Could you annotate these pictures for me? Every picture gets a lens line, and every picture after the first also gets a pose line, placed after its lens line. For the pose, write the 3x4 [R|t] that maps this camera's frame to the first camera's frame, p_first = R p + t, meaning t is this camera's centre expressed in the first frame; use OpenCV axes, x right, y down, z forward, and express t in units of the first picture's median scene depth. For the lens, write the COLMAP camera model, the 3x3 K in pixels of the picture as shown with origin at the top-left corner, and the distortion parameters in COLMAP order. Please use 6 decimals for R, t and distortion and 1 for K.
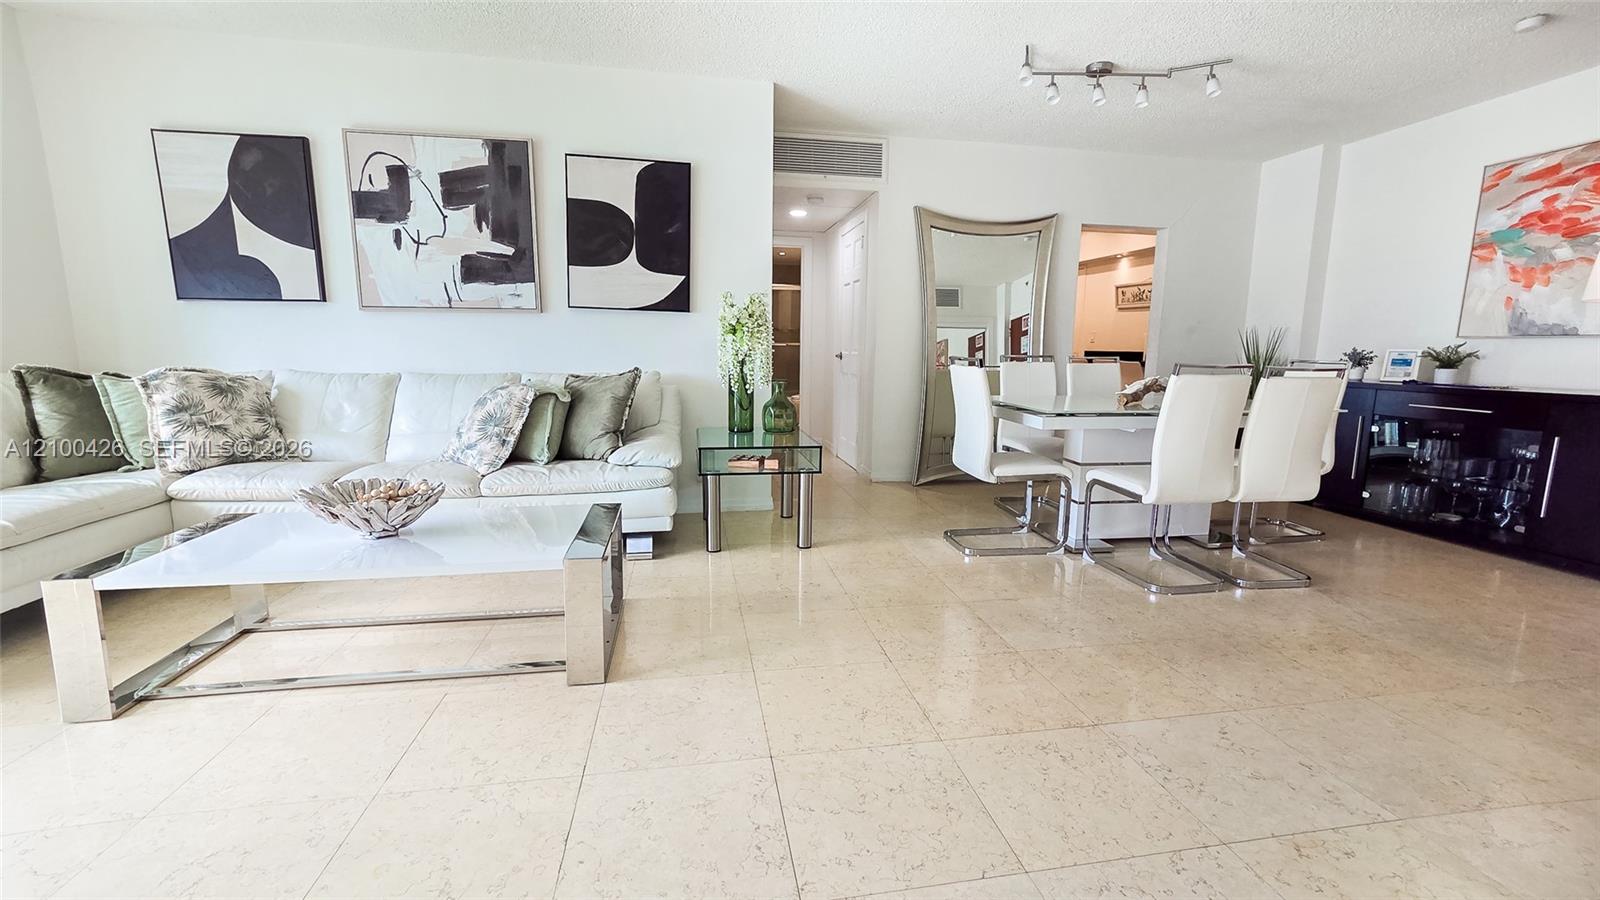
lens RADIAL K [[659.7, 0, 804.7], [0, 659.7, 447.2], [0, 0, 1]] dist [-0.005098, 0.001995]
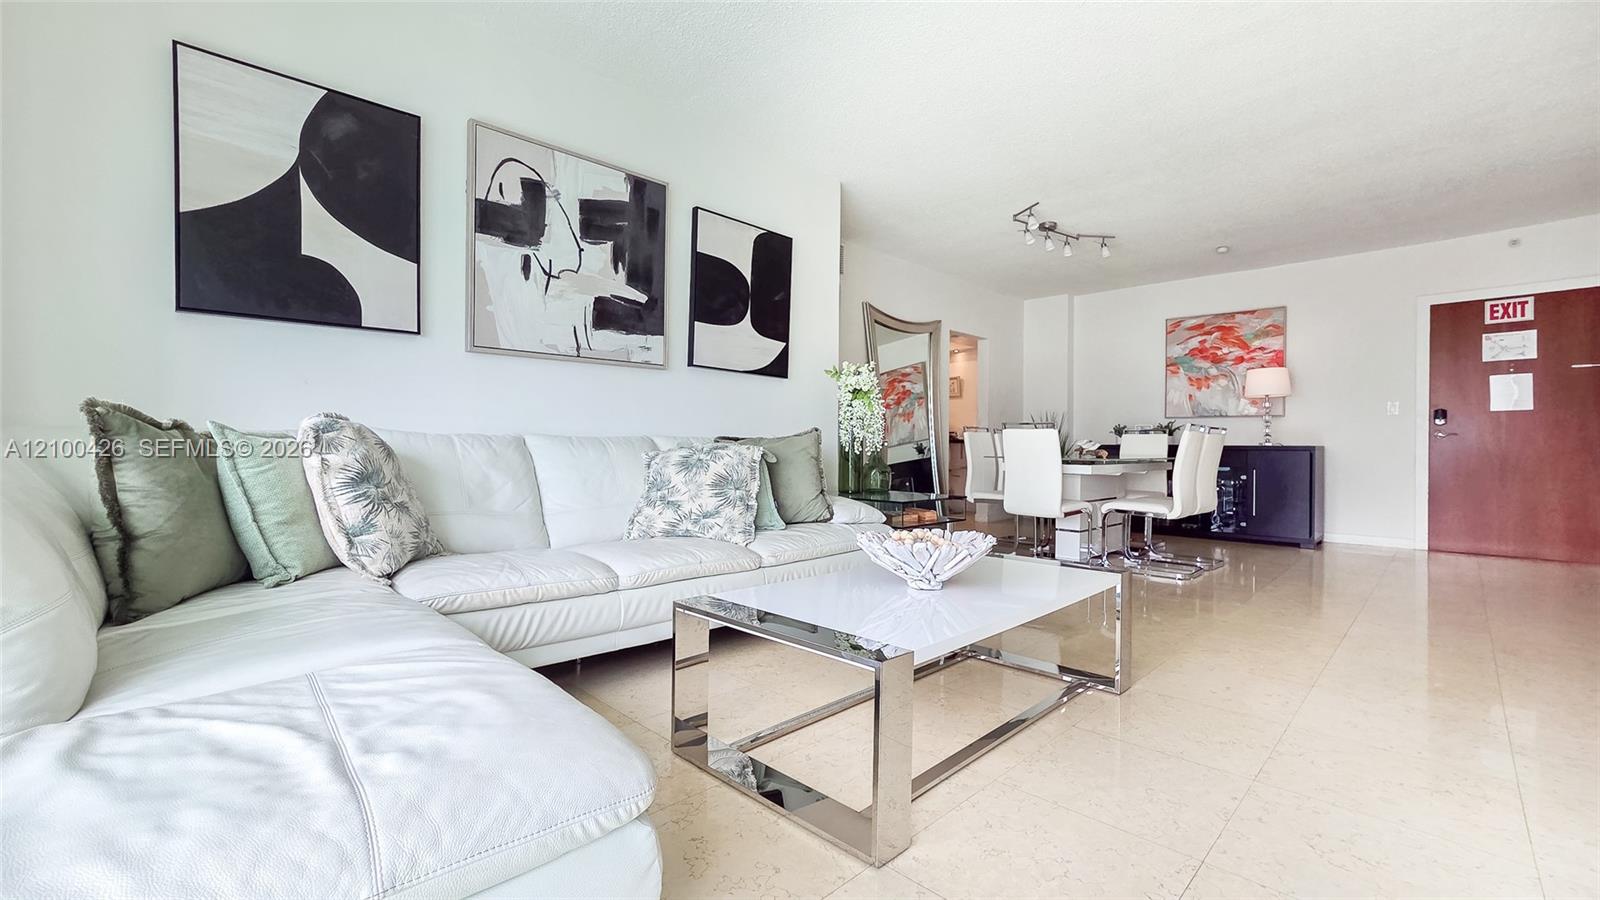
lens RADIAL K [[659.7, 0, 808.4], [0, 659.7, 450.4], [0, 0, 1]] dist [-0.005098, 0.001995]
pose [[0.820284, -0.009455, 0.571879, -0.790000], [0.087247, 0.990230, -0.108773, 0.018523], [-0.565263, 0.139120, 0.813095, 0.192111]]
